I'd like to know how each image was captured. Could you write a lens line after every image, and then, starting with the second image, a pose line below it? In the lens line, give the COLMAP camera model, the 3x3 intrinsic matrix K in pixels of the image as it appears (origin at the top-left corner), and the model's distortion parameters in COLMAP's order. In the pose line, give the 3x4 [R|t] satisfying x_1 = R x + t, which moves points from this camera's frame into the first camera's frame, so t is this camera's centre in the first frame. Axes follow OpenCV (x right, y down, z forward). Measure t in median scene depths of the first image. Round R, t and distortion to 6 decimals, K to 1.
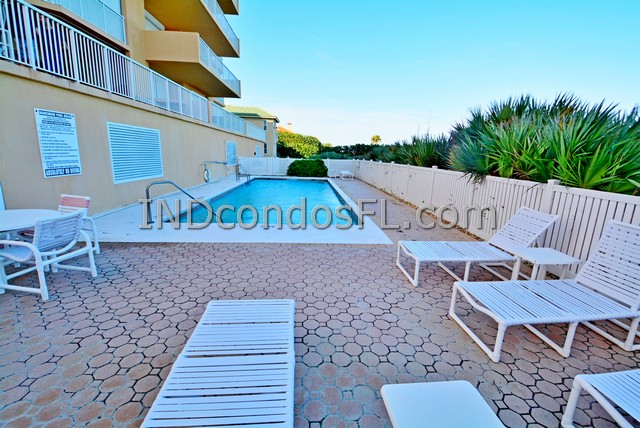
lens RADIAL K [[275.6, 0, 320.0], [0, 275.6, 214.0], [0, 0, 1]] dist [0.021040, -0.025479]
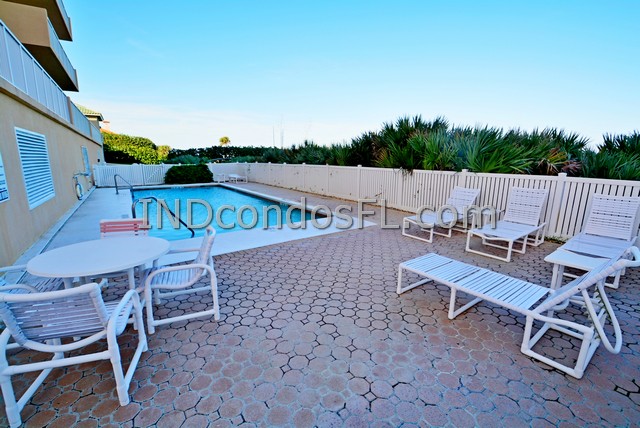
lens RADIAL K [[275.6, 0, 320.0], [0, 275.6, 214.0], [0, 0, 1]] dist [0.021040, -0.025479]
pose [[0.859127, -0.134390, 0.493801, -0.543165], [0.136552, 0.990120, 0.031890, -0.018138], [-0.493208, 0.040032, 0.868990, -0.022988]]
